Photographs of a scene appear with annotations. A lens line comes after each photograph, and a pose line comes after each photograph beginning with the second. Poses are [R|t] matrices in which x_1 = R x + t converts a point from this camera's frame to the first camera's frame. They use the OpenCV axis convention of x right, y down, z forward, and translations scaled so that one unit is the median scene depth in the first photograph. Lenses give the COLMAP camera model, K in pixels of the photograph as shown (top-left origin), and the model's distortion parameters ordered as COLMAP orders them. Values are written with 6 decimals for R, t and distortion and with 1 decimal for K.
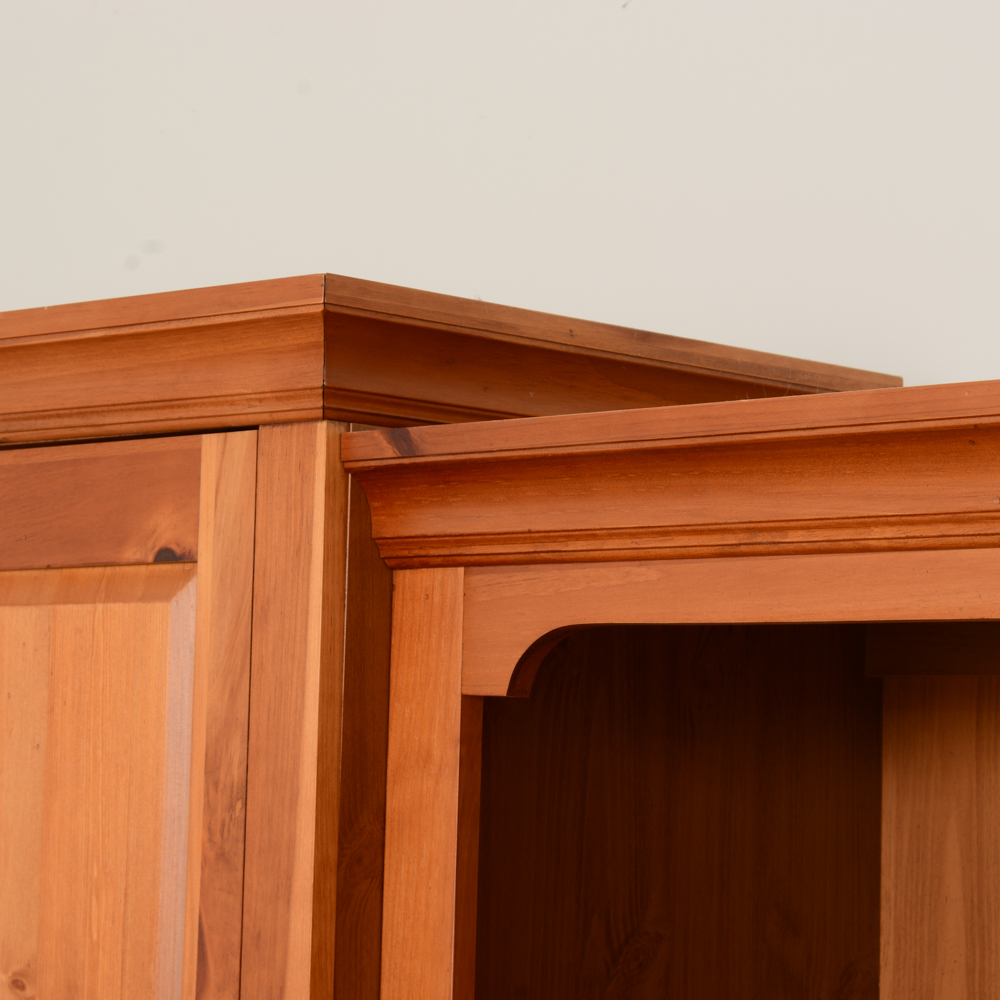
lens RADIAL K [[3255.8, 0, 500.0], [0, 3255.8, 500.0], [0, 0, 1]] dist [-0.024721, 0.291223]
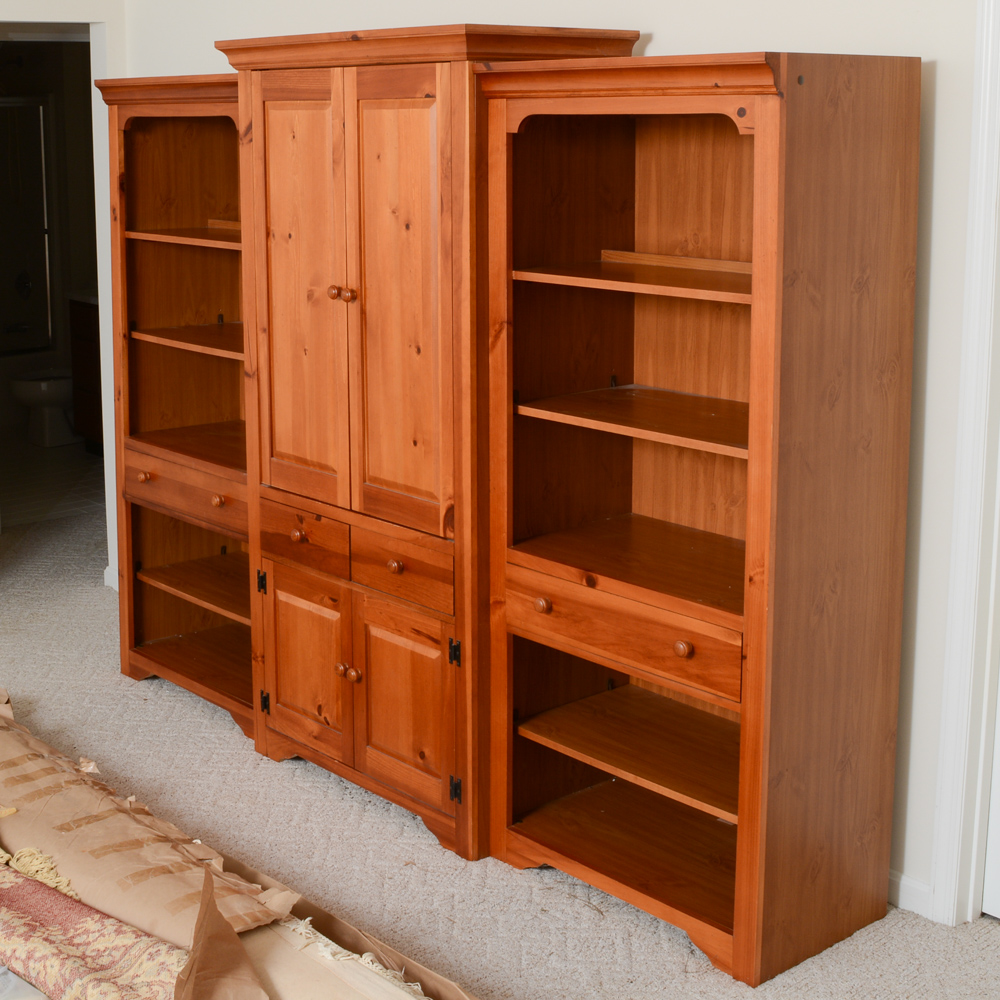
lens RADIAL K [[1653.7, 0, 498.2], [0, 1653.7, 376.0], [0, 0, 1]] dist [-0.113081, -0.050302]
pose [[0.996922, -0.022242, -0.075176, 0.115381], [0.039510, 0.970774, 0.236723, -0.118689], [0.067714, -0.238964, 0.968665, -0.920975]]
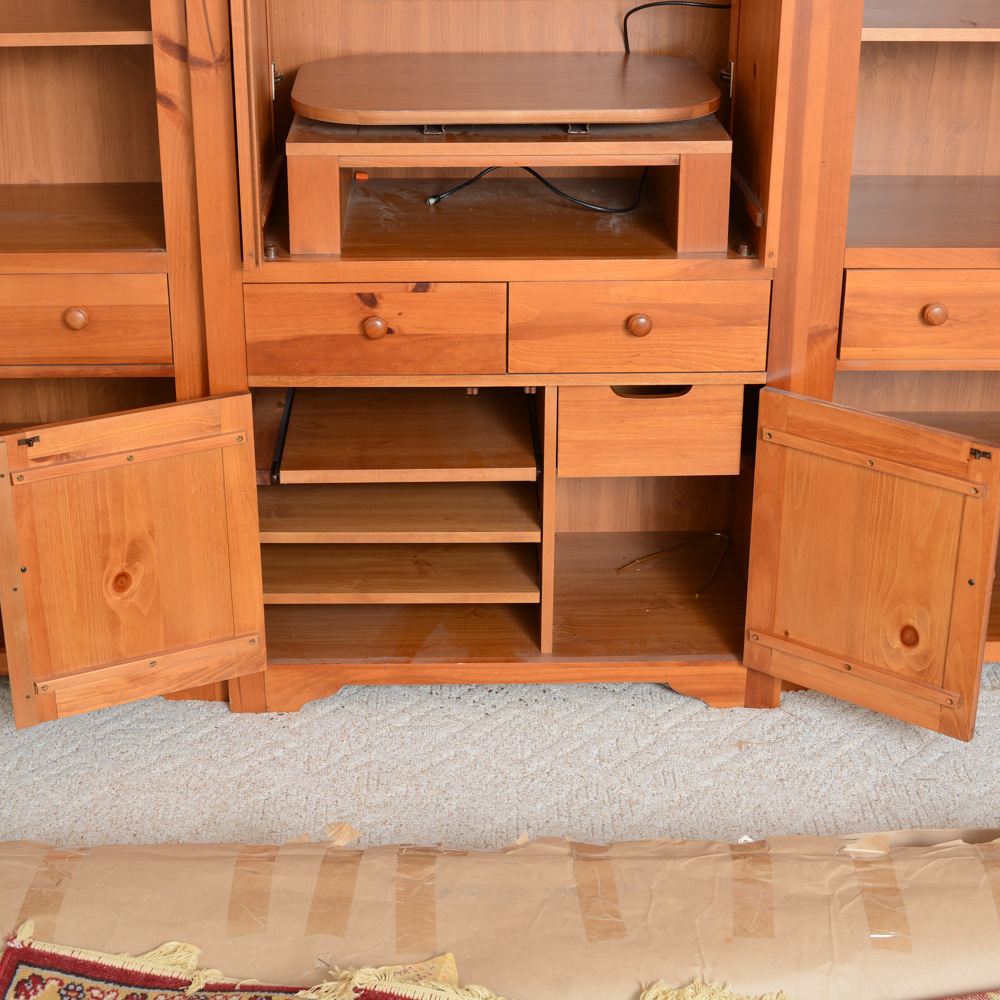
lens RADIAL K [[1793.9, 0, 500.0], [0, 1793.9, 500.0], [0, 0, 1]] dist [-0.050751, -0.071100]
pose [[0.699892, -0.320552, 0.638276, -1.194787], [-0.036972, 0.876176, 0.480571, 0.048625], [-0.713291, -0.359946, 0.601378, 0.206575]]
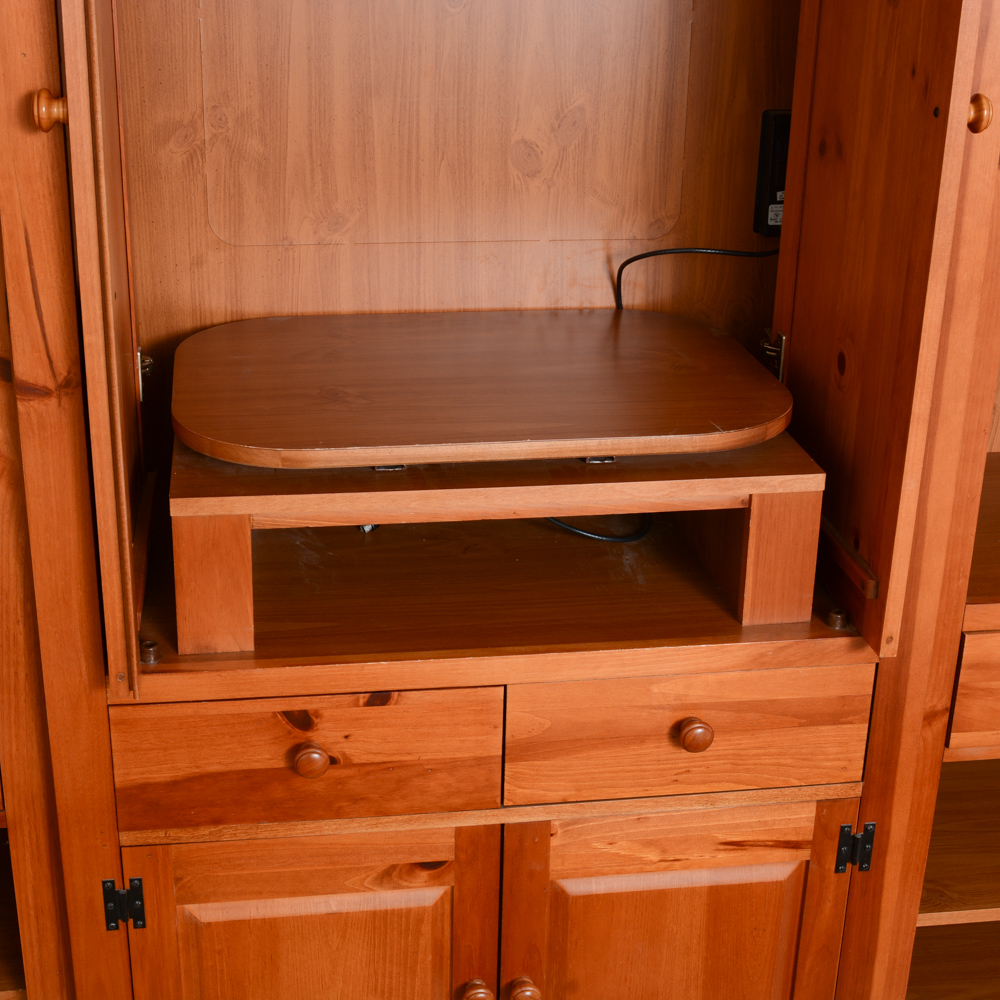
lens RADIAL K [[1588.5, 0, 500.0], [0, 1588.5, 500.0], [0, 0, 1]] dist [-0.044091, -0.129614]
pose [[0.607832, -0.319269, 0.727054, -0.825284], [-0.065437, 0.892356, 0.446564, 0.108728], [-0.791365, -0.319012, 0.521511, 0.699505]]
